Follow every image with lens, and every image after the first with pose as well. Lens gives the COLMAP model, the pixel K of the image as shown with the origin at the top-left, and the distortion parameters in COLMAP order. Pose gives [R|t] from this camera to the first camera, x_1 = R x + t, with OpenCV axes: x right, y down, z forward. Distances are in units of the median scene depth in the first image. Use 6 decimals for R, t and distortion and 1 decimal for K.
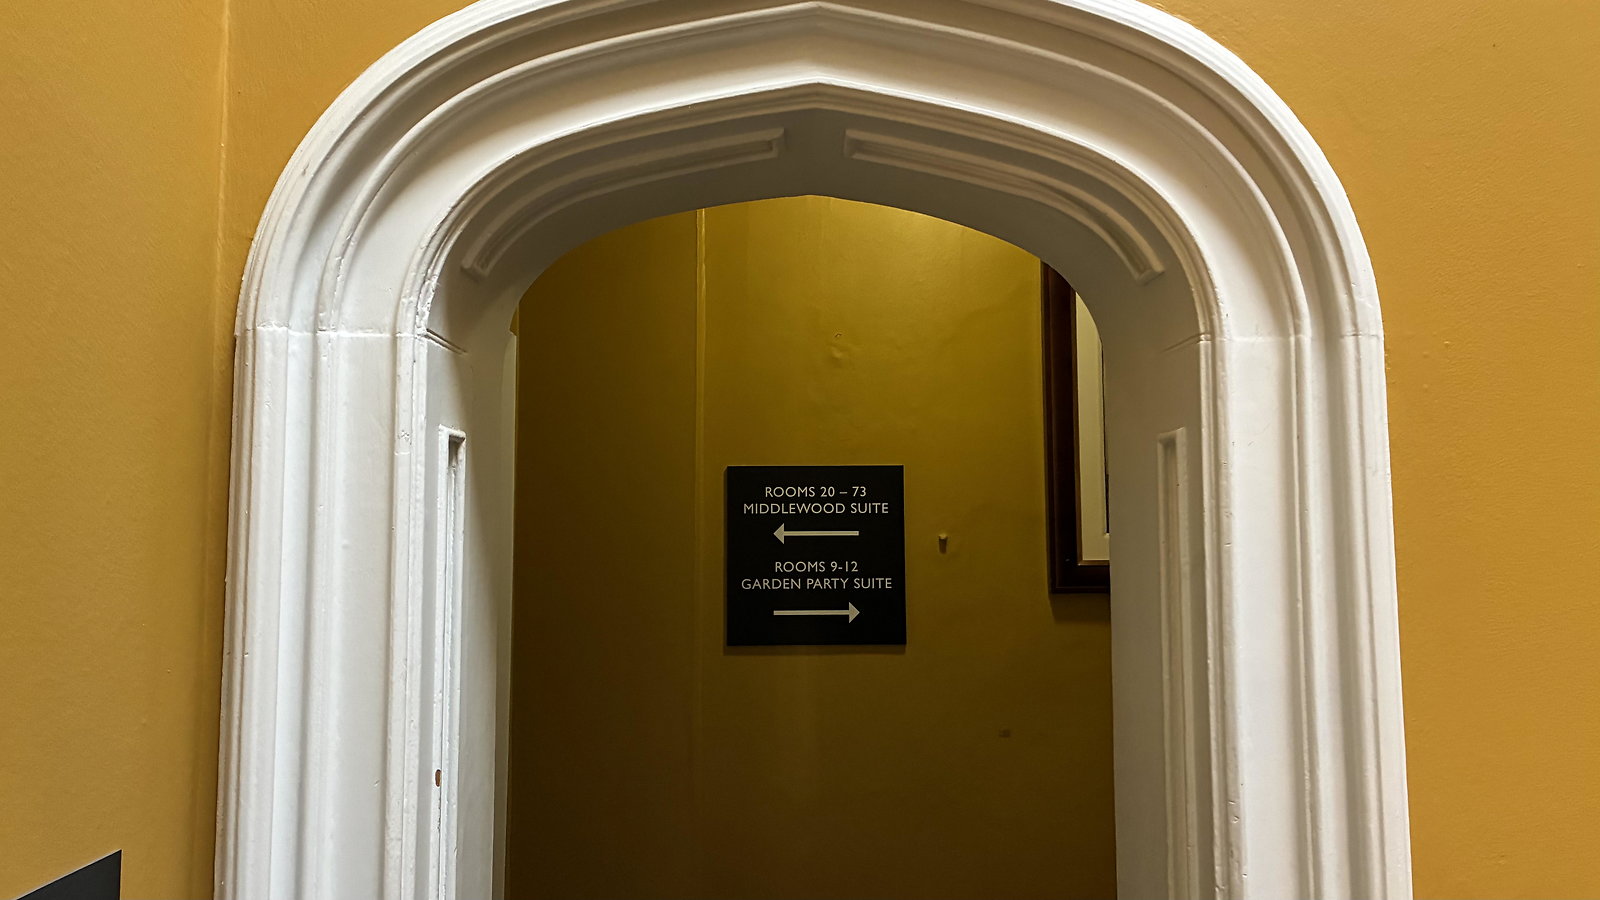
lens RADIAL K [[1217.2, 0, 769.1], [0, 1217.2, 410.0], [0, 0, 1]] dist [0.052253, -0.056664]
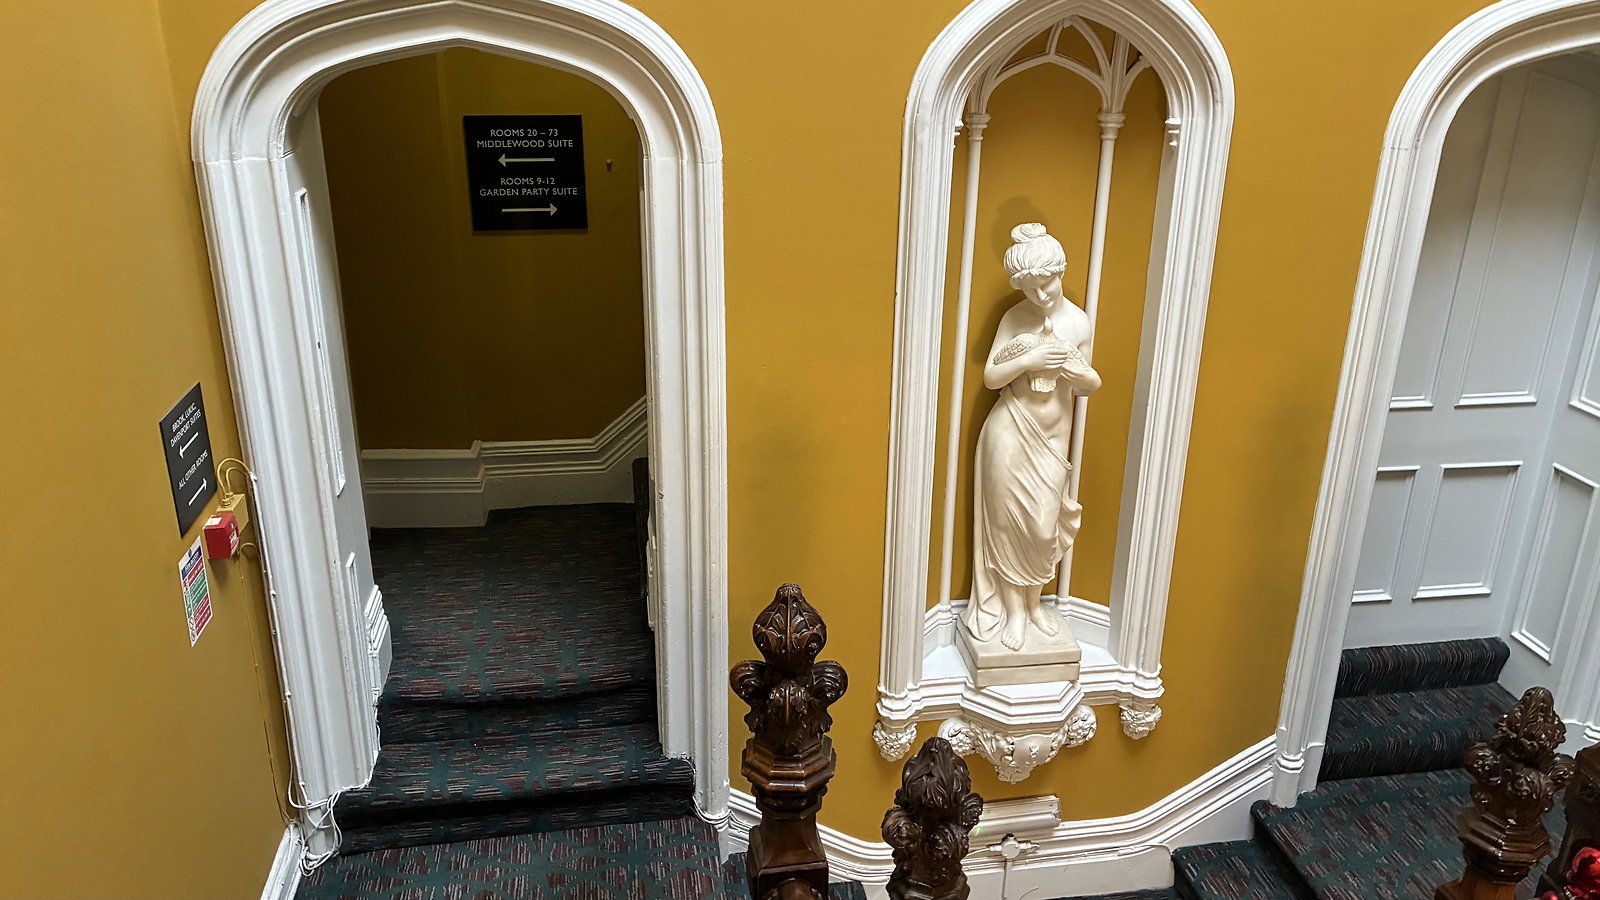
lens RADIAL K [[1217.2, 0, 809.4], [0, 1217.2, 444.1], [0, 0, 1]] dist [0.052253, -0.056664]
pose [[0.985020, -0.043256, 0.166929, 0.119491], [-0.035881, 0.895430, 0.443755, -0.284703], [-0.168668, -0.443097, 0.880464, -0.615171]]
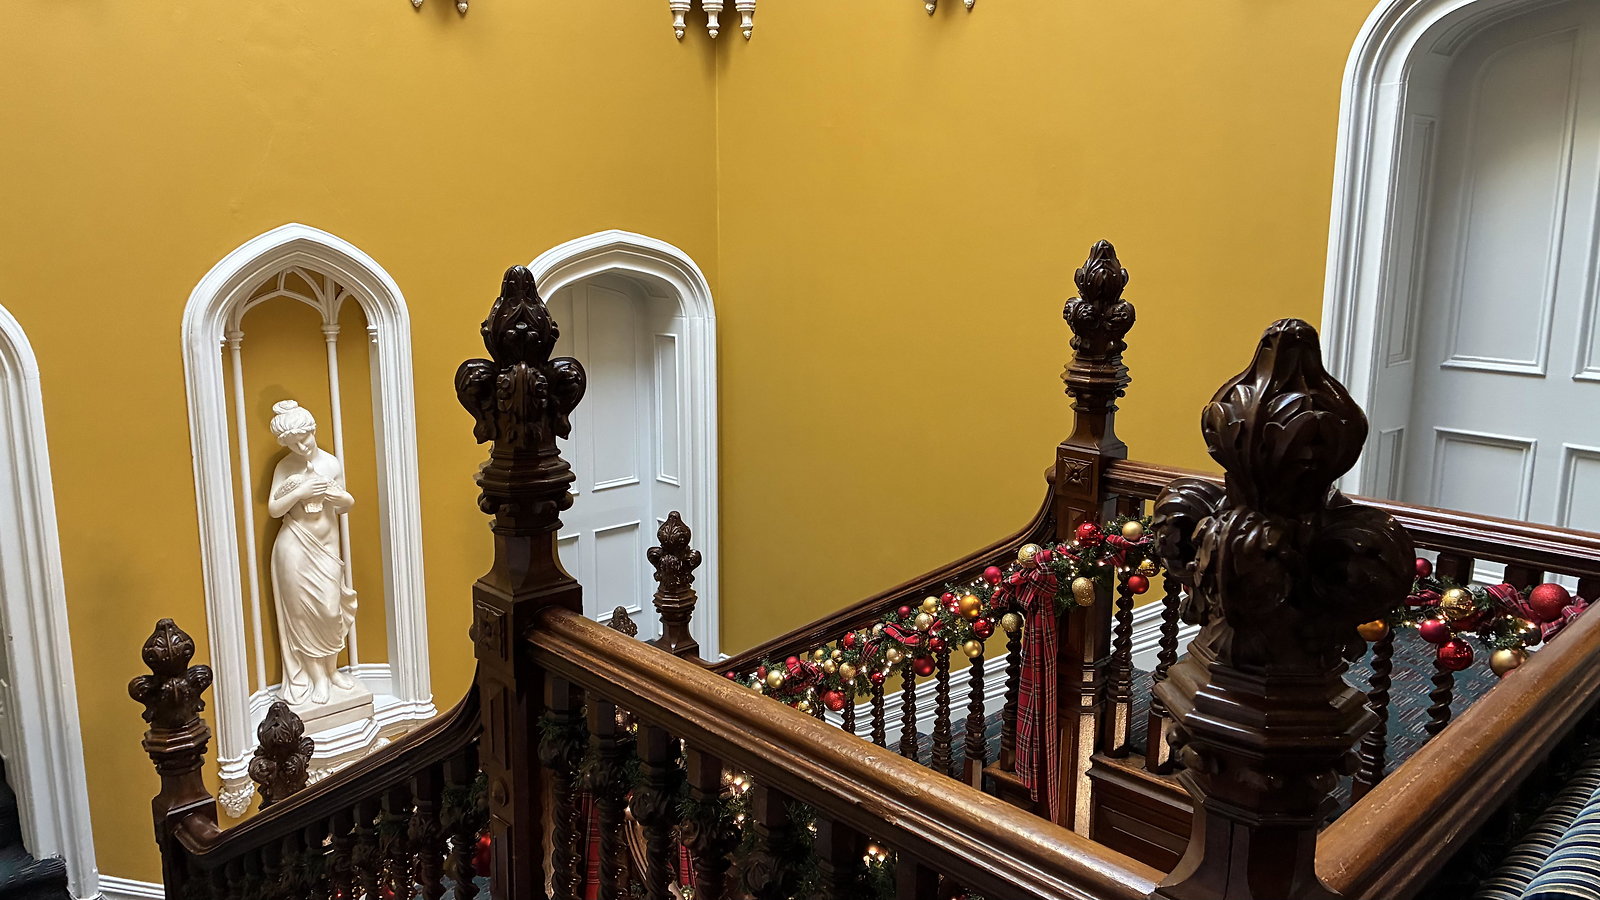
lens RADIAL K [[1217.2, 0, 795.8], [0, 1217.2, 428.1], [0, 0, 1]] dist [0.052253, -0.056664]
pose [[0.725081, -0.121442, 0.677871, -0.126902], [-0.069745, 0.966318, 0.247721, -0.405166], [-0.685122, -0.226896, 0.692189, -1.235720]]
